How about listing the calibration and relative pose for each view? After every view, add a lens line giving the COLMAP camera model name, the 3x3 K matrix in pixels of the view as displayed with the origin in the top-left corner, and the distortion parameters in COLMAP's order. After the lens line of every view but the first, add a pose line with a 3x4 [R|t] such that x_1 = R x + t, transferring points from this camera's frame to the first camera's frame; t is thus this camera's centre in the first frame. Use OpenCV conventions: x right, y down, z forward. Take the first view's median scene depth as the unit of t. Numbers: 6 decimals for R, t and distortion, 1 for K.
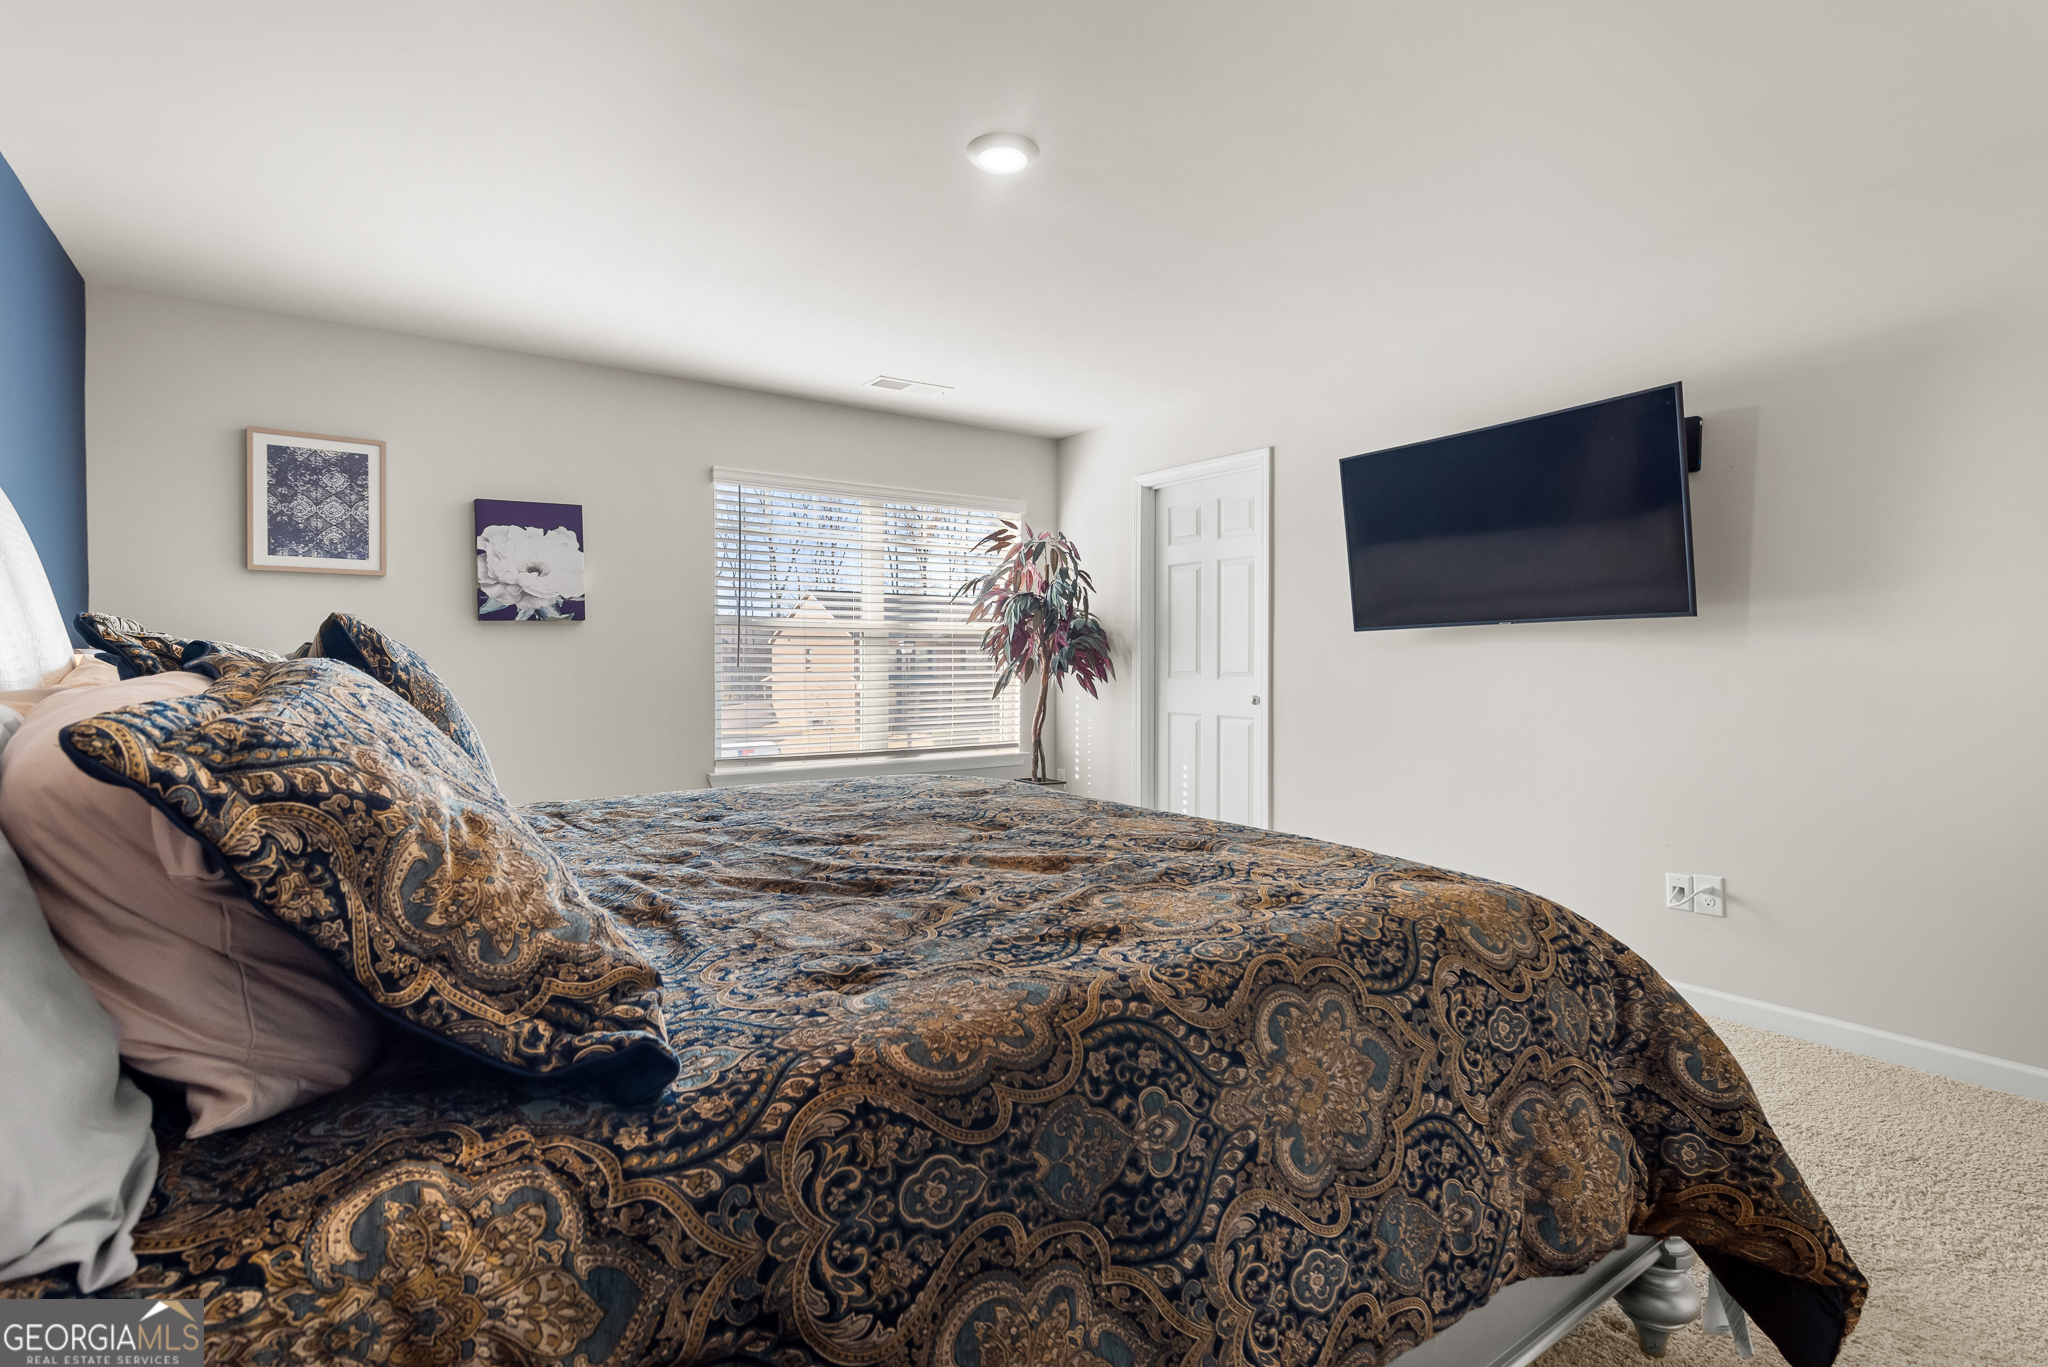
lens RADIAL K [[978.6, 0, 1017.2], [0, 978.6, 672.7], [0, 0, 1]] dist [0.010450, -0.003327]
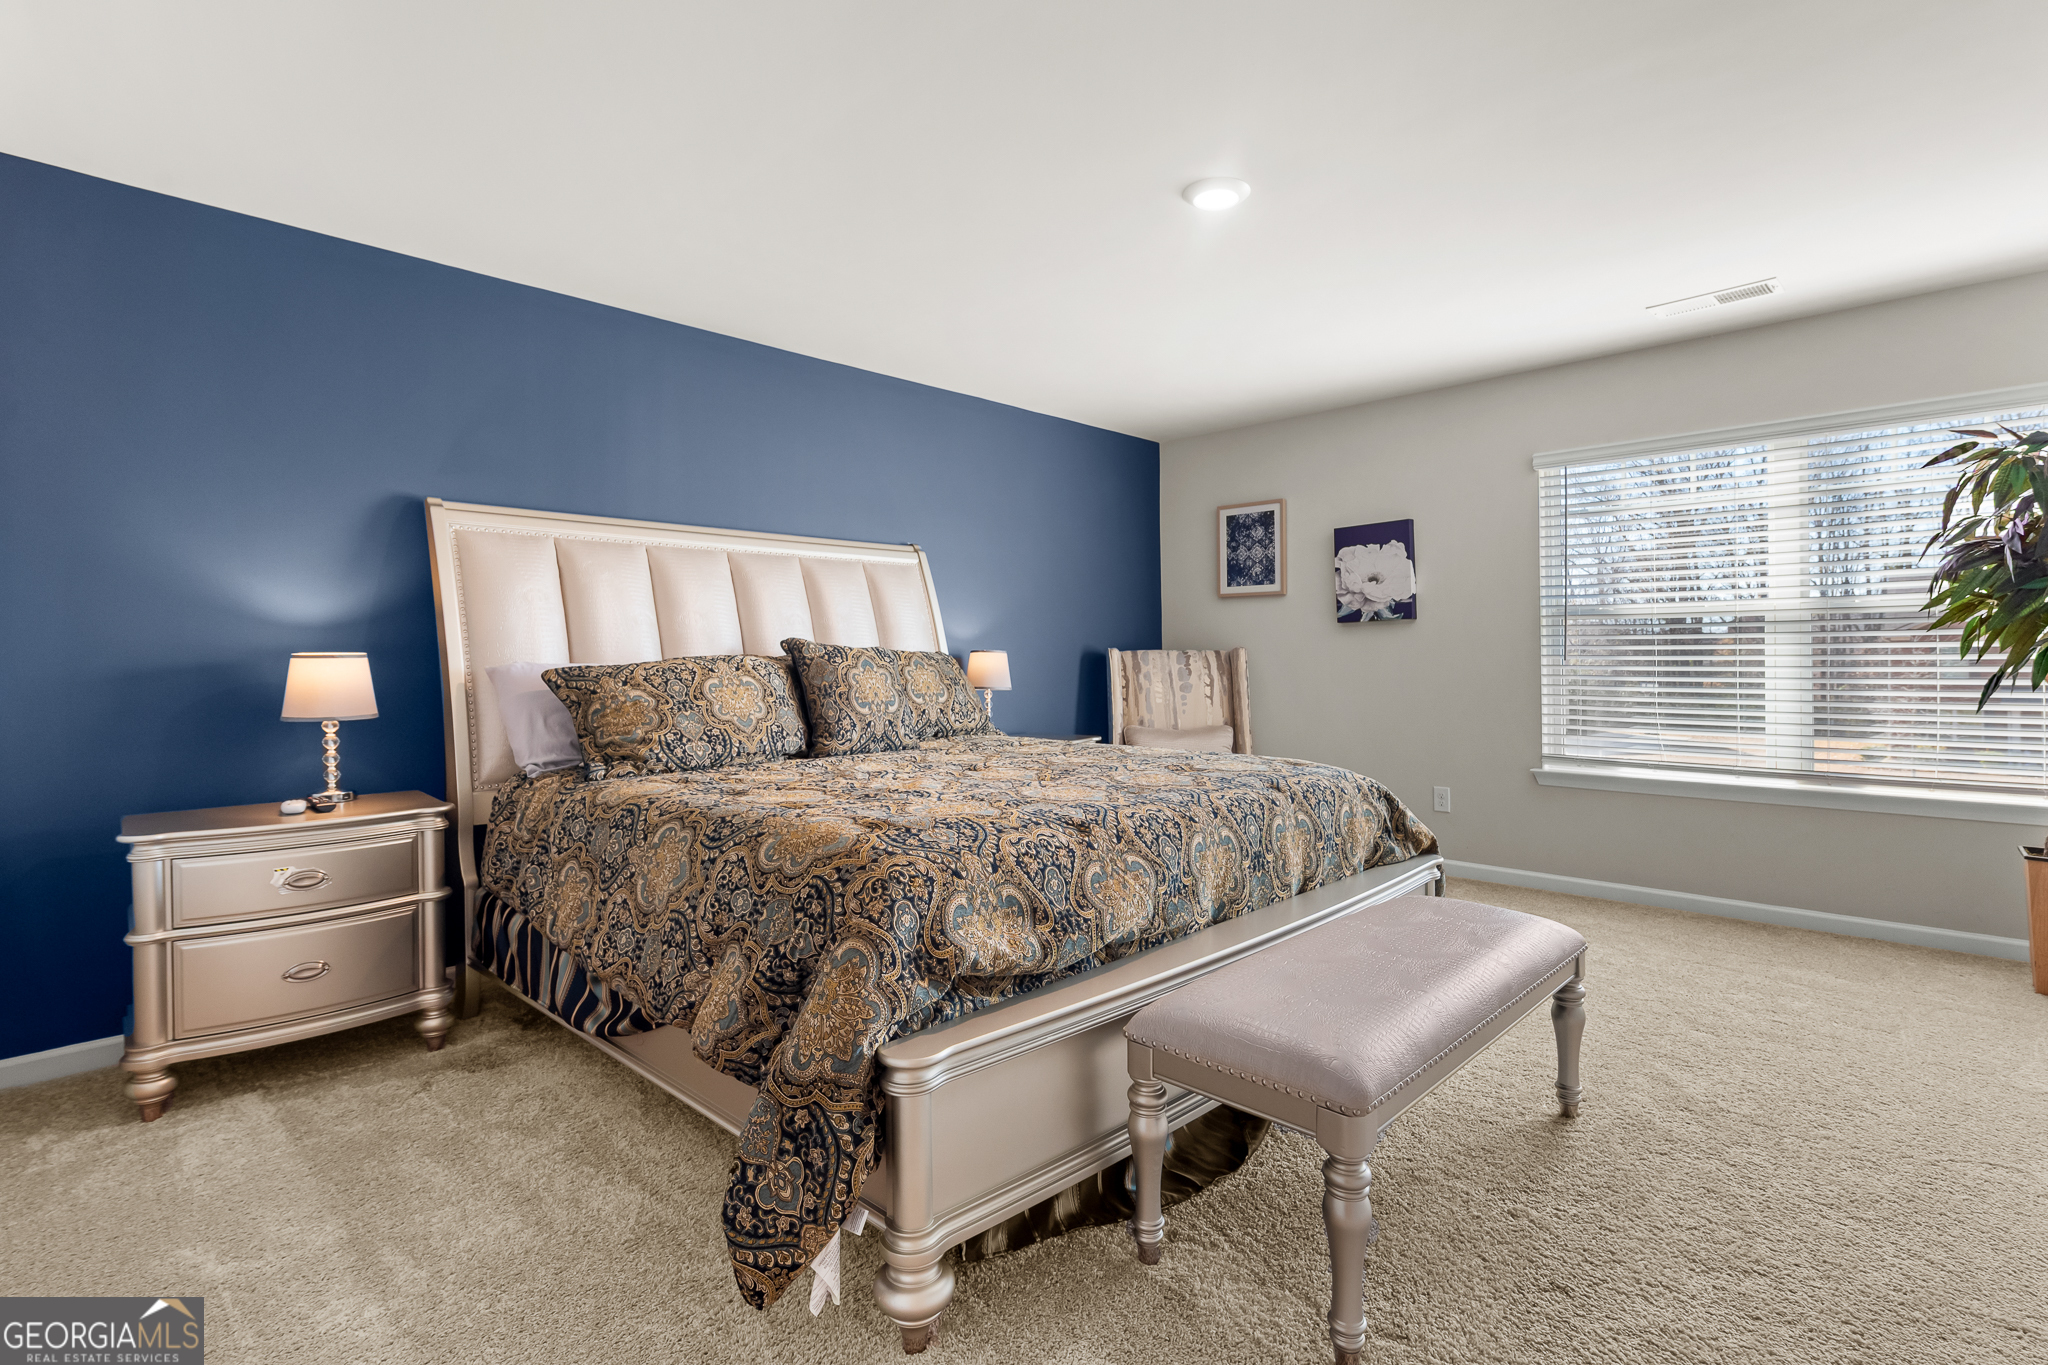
lens RADIAL K [[978.6, 0, 1026.0], [0, 978.6, 679.1], [0, 0, 1]] dist [0.010450, -0.003327]
pose [[0.181617, 0.022472, -0.983113, 0.679424], [-0.008287, 0.999738, 0.021321, -0.003681], [0.983334, 0.004275, 0.181755, 0.386910]]
